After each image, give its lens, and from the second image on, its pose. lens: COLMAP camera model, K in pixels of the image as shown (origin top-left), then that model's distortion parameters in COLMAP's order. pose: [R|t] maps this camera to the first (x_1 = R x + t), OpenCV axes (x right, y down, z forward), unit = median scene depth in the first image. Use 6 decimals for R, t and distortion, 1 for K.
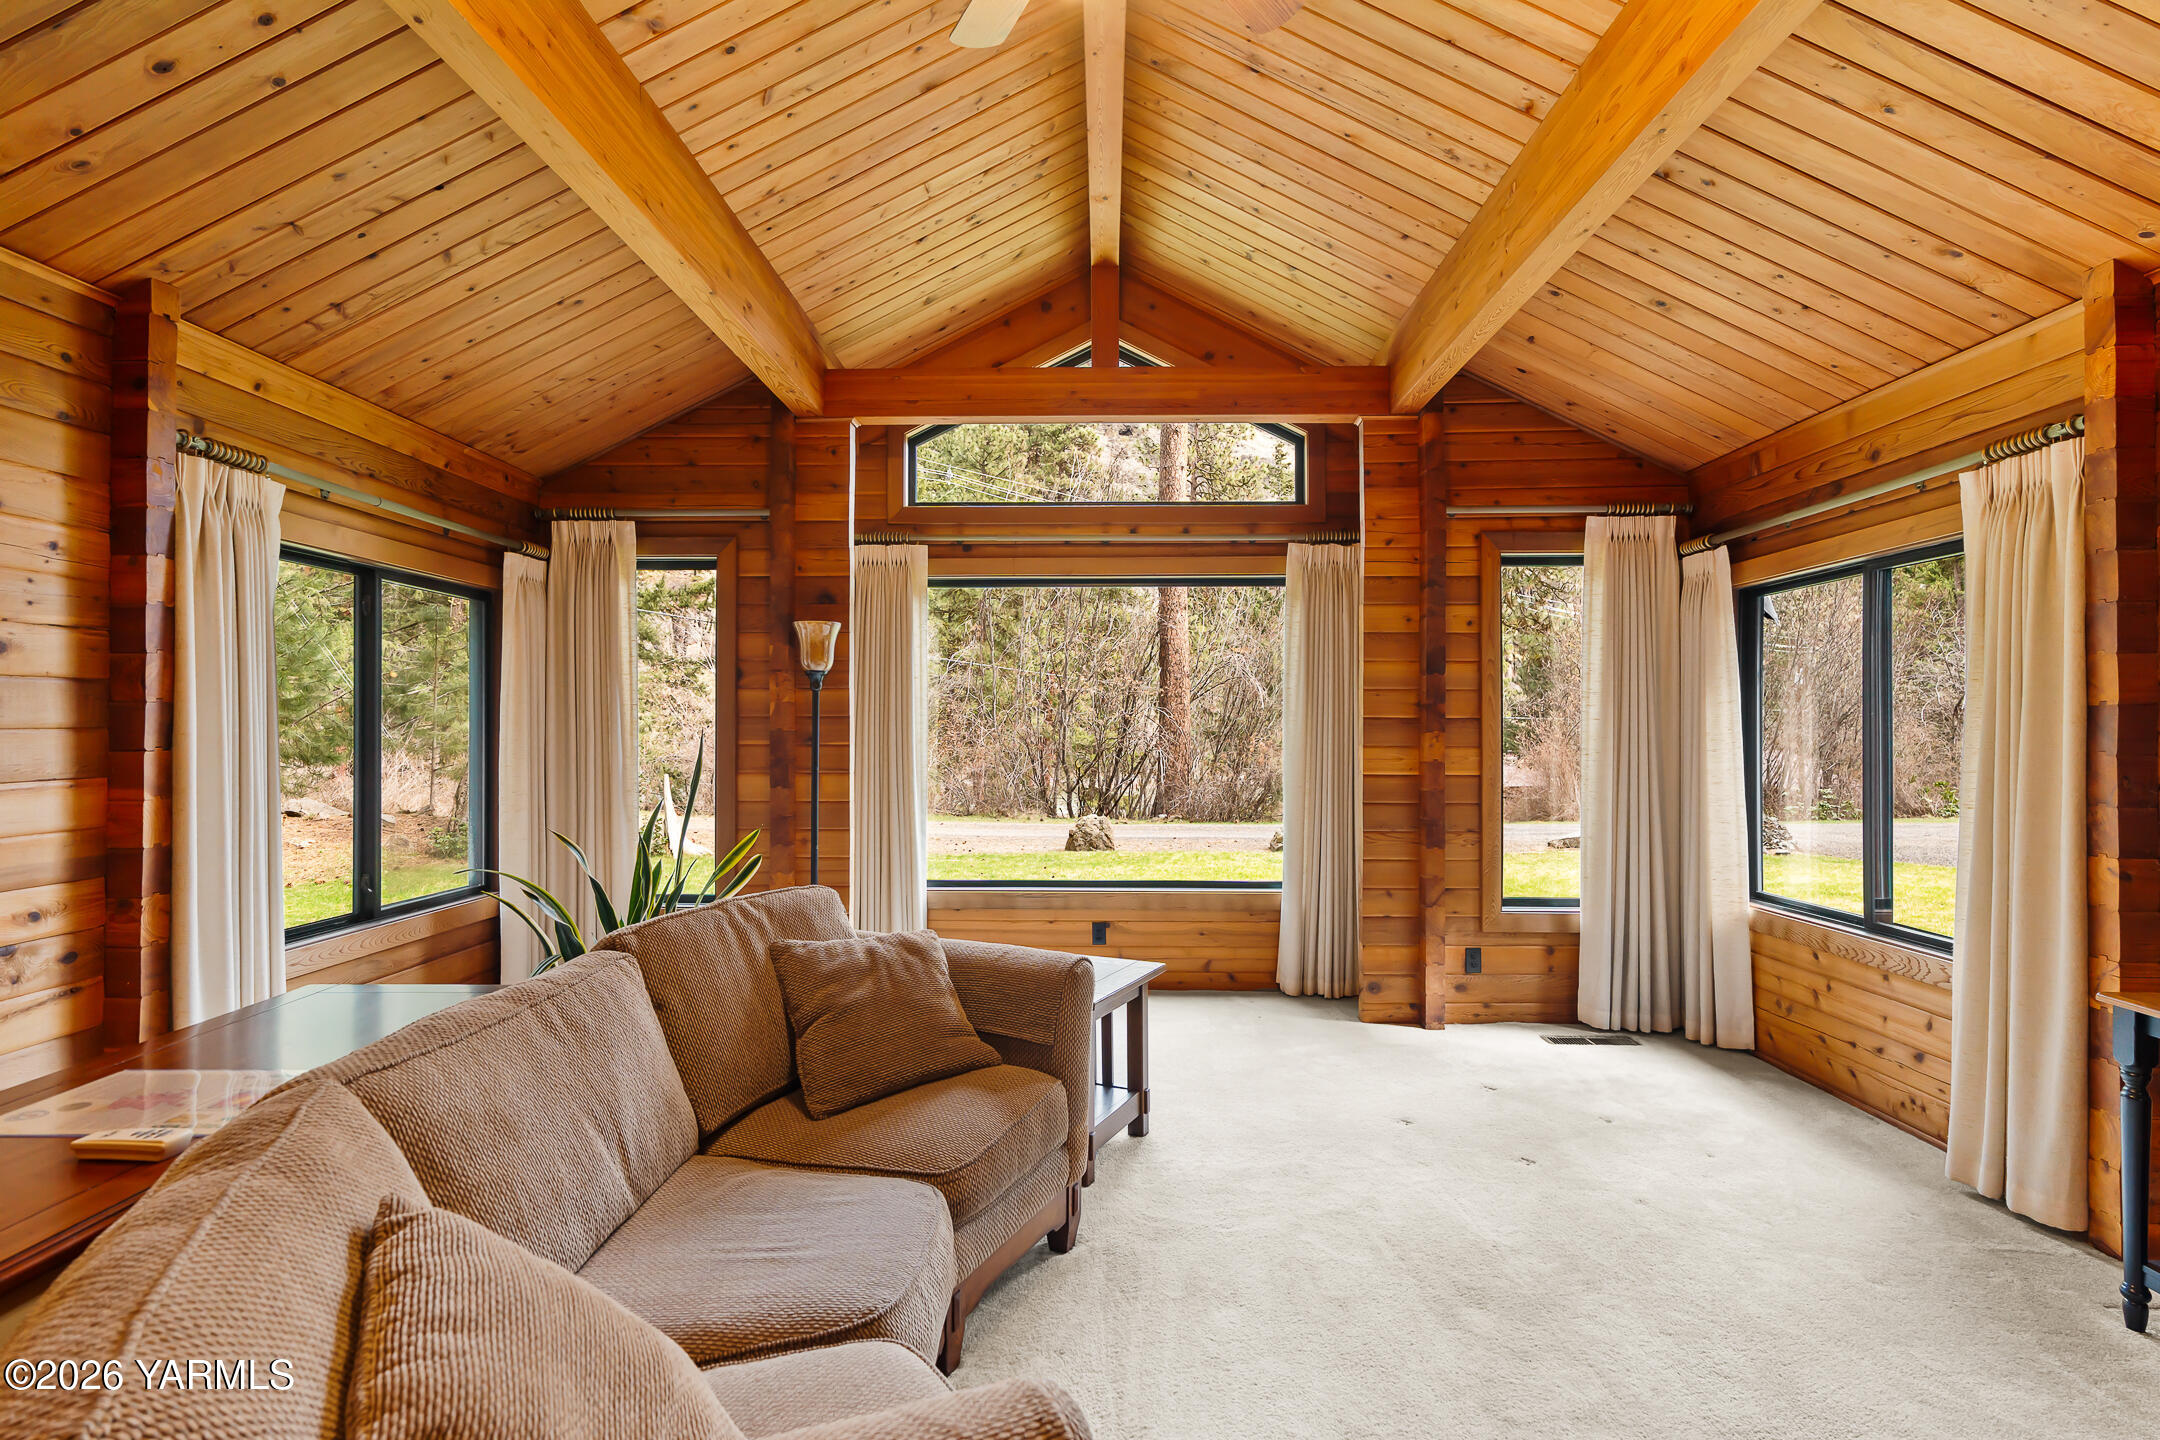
lens RADIAL K [[1048.5, 0, 1082.4], [0, 1048.5, 724.1], [0, 0, 1]] dist [-0.009092, 0.003894]
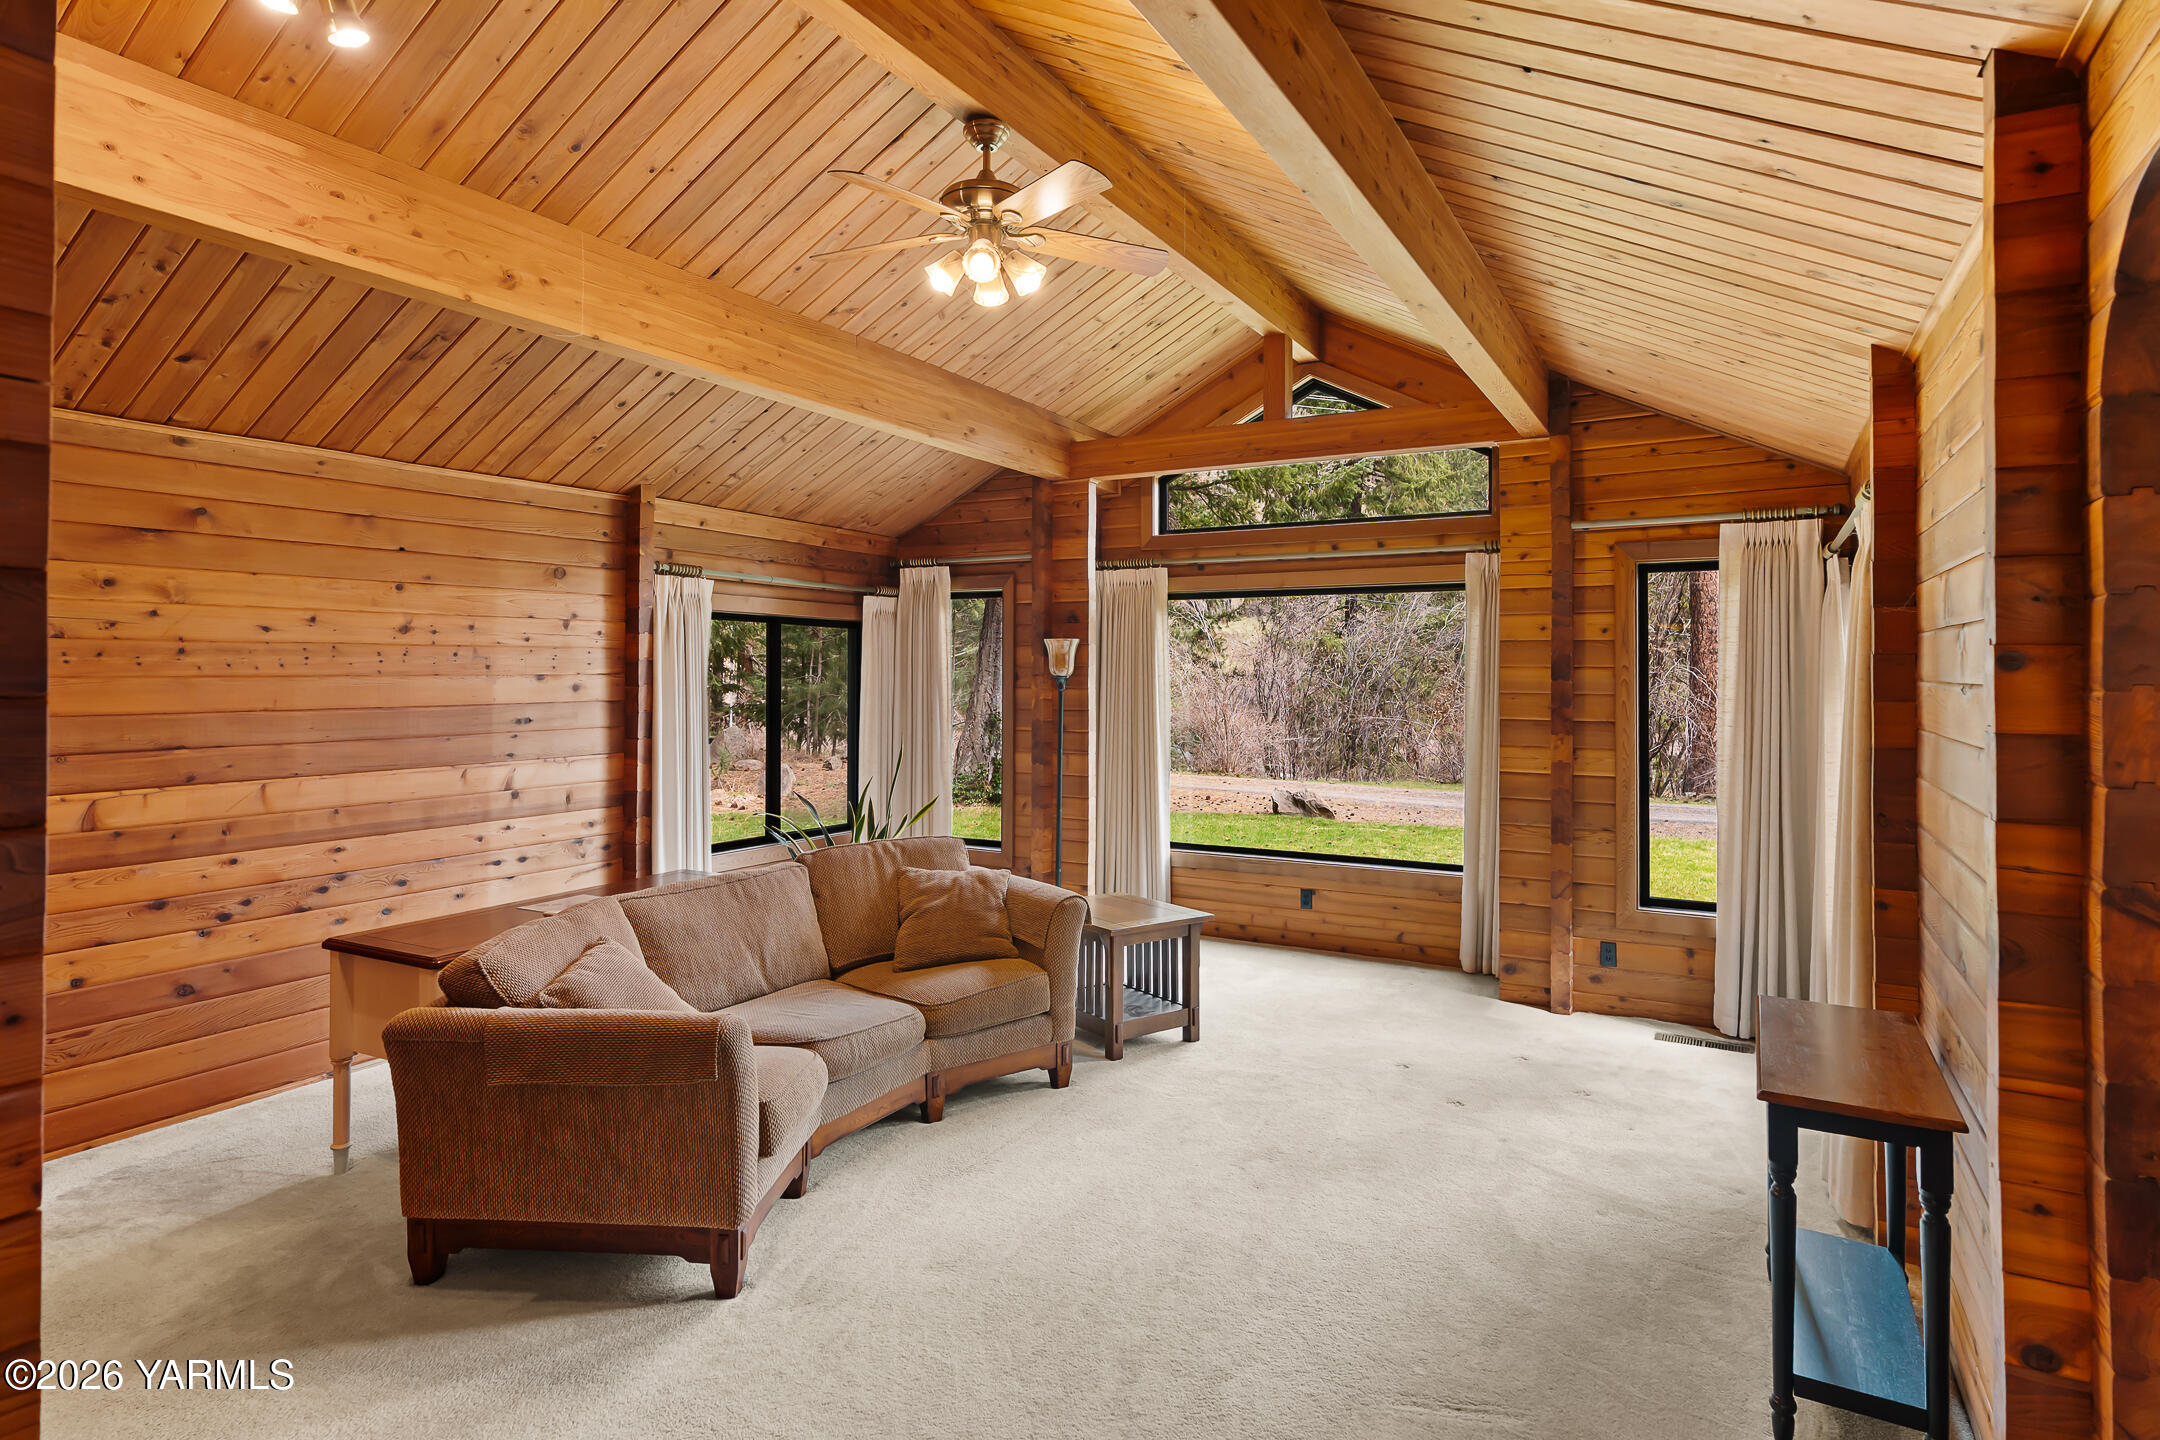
lens RADIAL K [[1124.1, 0, 1075.4], [0, 1124.1, 674.1], [0, 0, 1]] dist [-0.005674, -0.000379]
pose [[0.882734, -0.000891, -0.469872, 0.438922], [-0.000170, 0.999998, -0.002217, -0.051660], [0.469873, 0.002037, 0.882732, -0.240807]]
